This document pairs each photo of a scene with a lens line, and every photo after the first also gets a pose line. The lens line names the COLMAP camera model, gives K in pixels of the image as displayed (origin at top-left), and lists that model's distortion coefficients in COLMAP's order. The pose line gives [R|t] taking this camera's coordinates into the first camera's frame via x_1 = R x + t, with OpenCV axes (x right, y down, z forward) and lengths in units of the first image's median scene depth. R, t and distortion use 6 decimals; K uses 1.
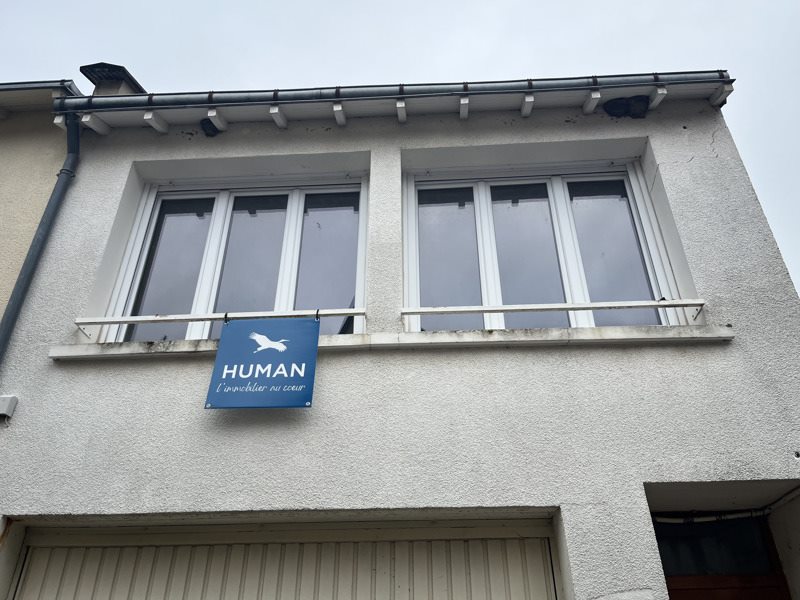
lens RADIAL K [[616.7, 0, 402.0], [0, 616.7, 299.3], [0, 0, 1]] dist [0.026694, -0.028154]
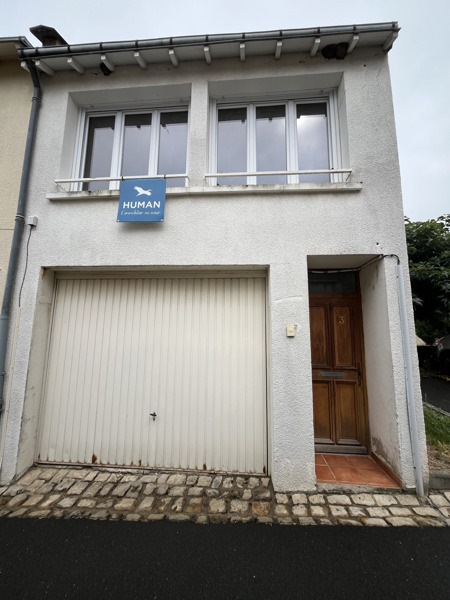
lens RADIAL K [[242.0, 0, 225.5], [0, 242.0, 299.5], [0, 0, 1]] dist [-0.007178, 0.000551]
pose [[0.999580, 0.014041, -0.025357, 0.089626], [-0.002181, 0.908790, 0.417248, 0.056447], [0.028902, -0.417018, 0.908439, 0.082357]]
